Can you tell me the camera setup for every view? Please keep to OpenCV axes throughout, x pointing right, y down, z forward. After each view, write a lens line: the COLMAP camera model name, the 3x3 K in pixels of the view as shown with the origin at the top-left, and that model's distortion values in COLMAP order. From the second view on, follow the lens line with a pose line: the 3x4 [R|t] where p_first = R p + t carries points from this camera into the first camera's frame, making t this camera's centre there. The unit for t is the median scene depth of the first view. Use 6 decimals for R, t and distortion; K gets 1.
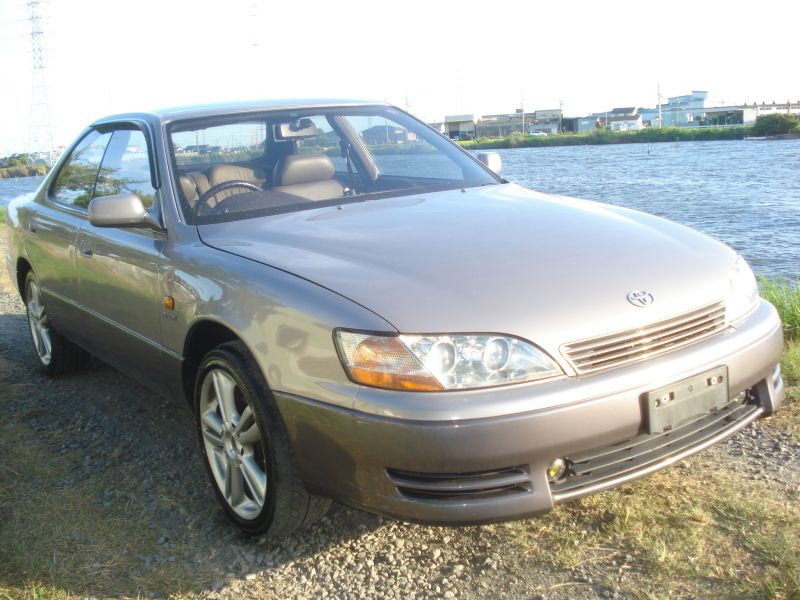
lens RADIAL K [[897.0, 0, 401.8], [0, 897.0, 300.2], [0, 0, 1]] dist [-0.117092, 0.000000]
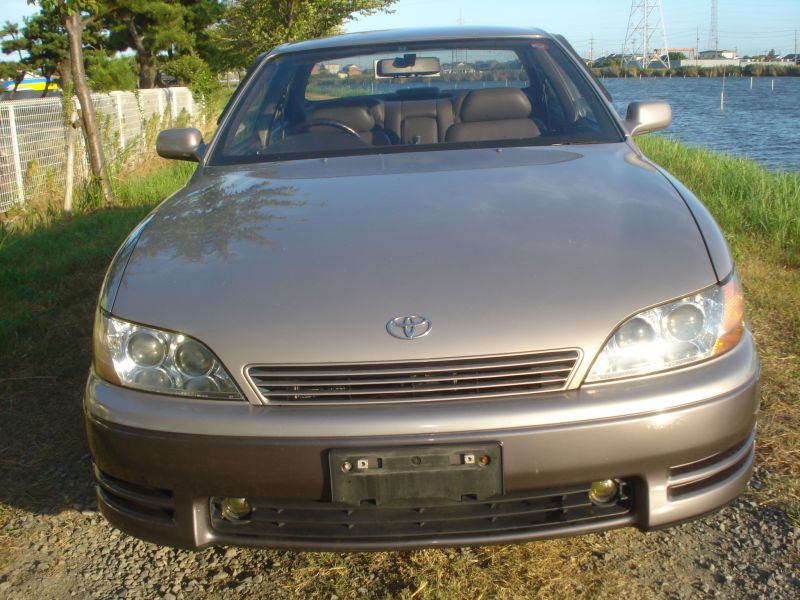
lens RADIAL K [[897.0, 0, 401.7], [0, 897.0, 302.0], [0, 0, 1]] dist [-0.117092, 0.000000]
pose [[0.805038, 0.176394, -0.566391, 0.677301], [-0.115041, 0.983065, 0.142647, -0.126837], [0.581961, -0.049678, 0.811698, 0.380940]]
